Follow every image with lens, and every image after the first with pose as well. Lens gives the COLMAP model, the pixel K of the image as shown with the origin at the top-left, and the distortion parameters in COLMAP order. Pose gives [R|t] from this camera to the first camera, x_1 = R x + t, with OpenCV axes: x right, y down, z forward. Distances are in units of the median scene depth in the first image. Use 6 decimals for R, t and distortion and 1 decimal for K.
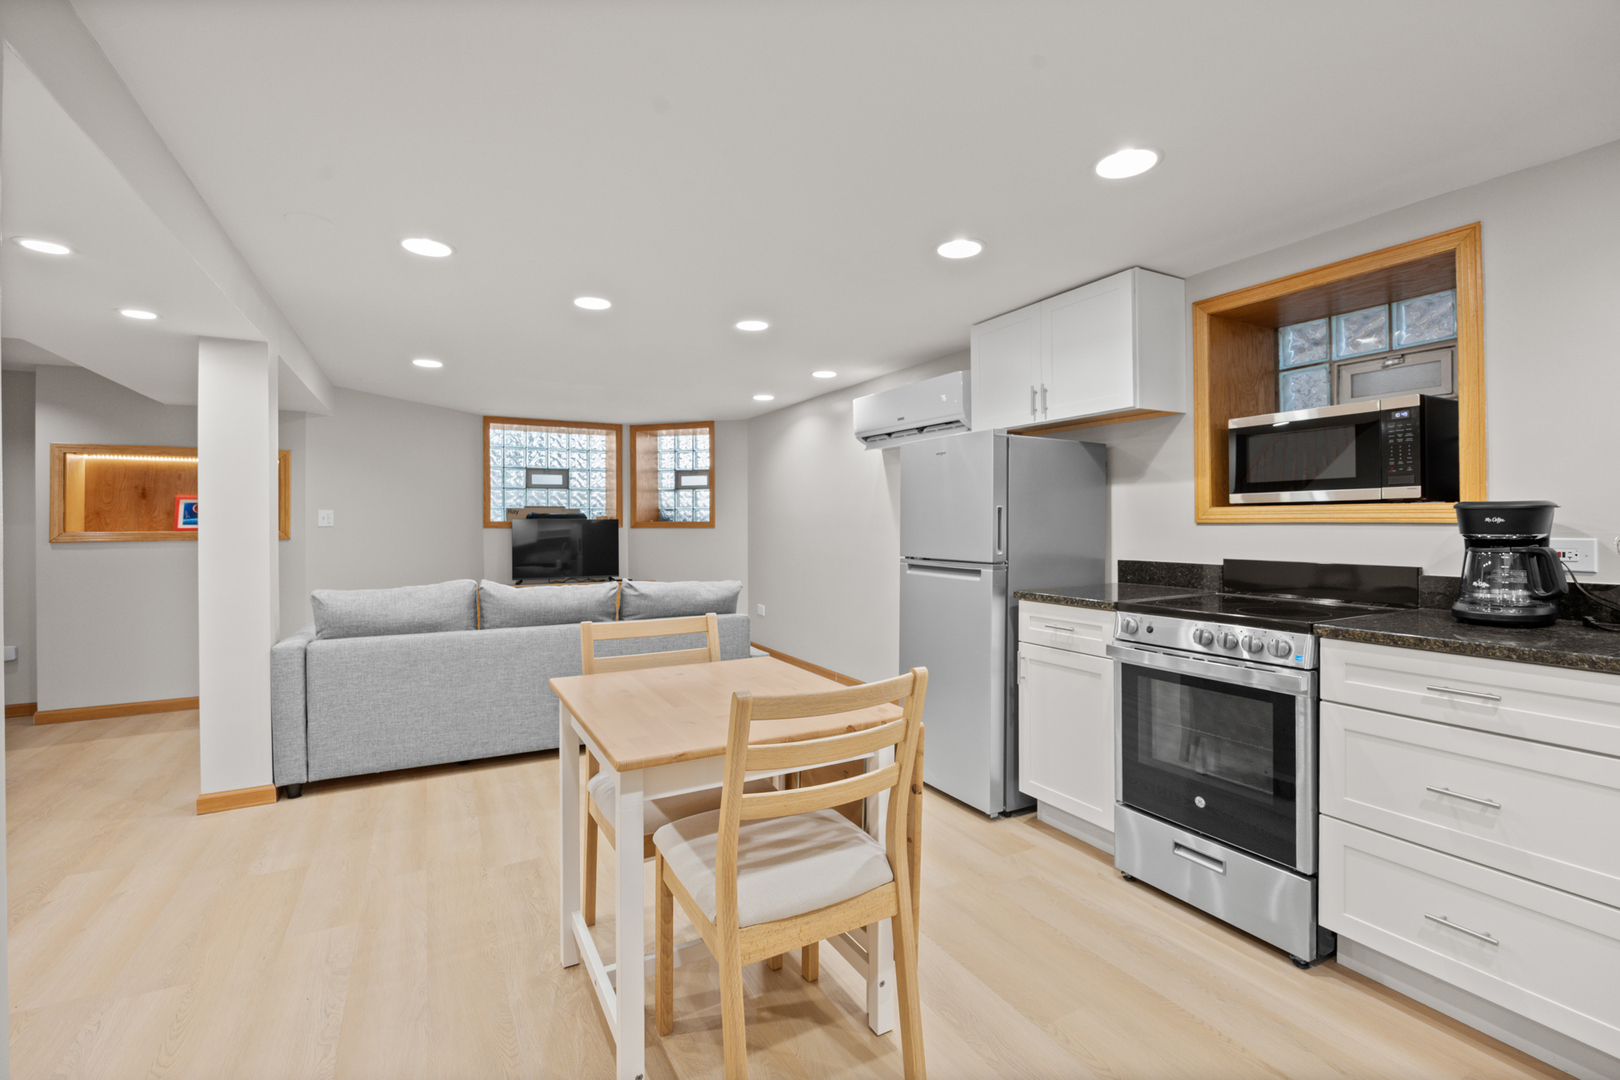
lens RADIAL K [[724.0, 0, 817.5], [0, 724.0, 523.8], [0, 0, 1]] dist [-0.004170, -0.000307]
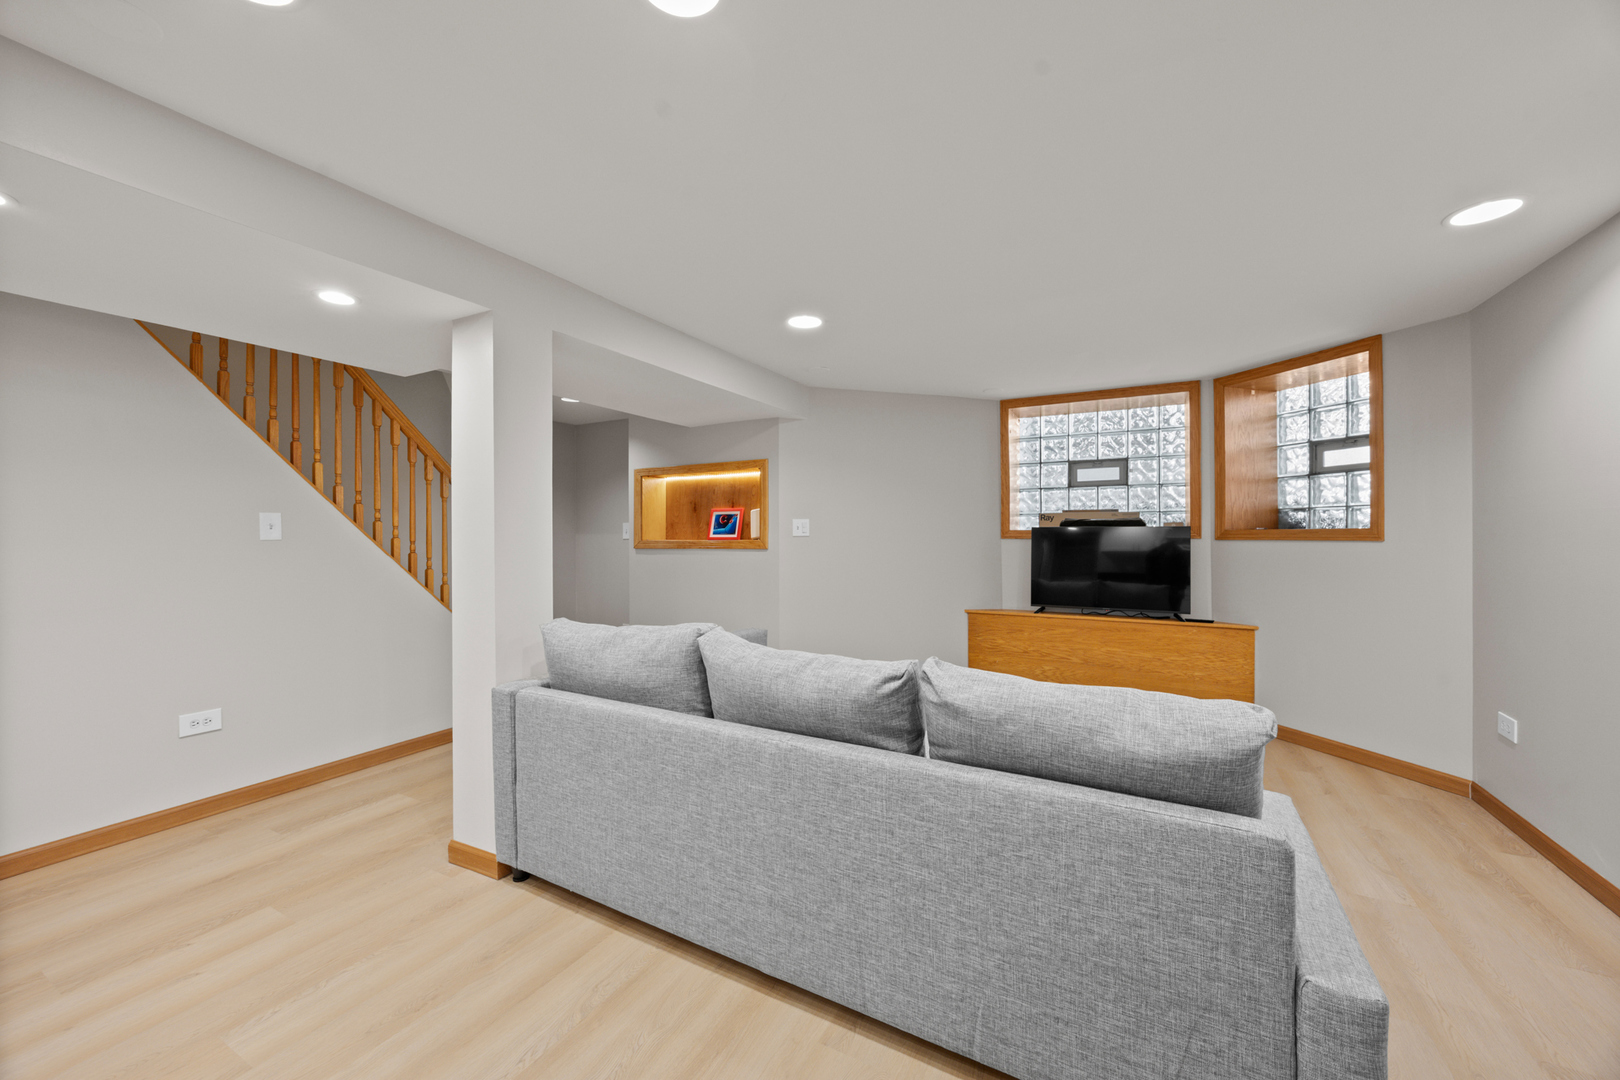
lens RADIAL K [[620.3, 0, 807.4], [0, 620.3, 536.1], [0, 0, 1]] dist [-0.004801, -0.000062]
pose [[0.539341, 0.004191, -0.842077, 0.007431], [0.000835, 0.999984, 0.005512, -0.000696], [0.842087, -0.003676, 0.539329, 0.403684]]
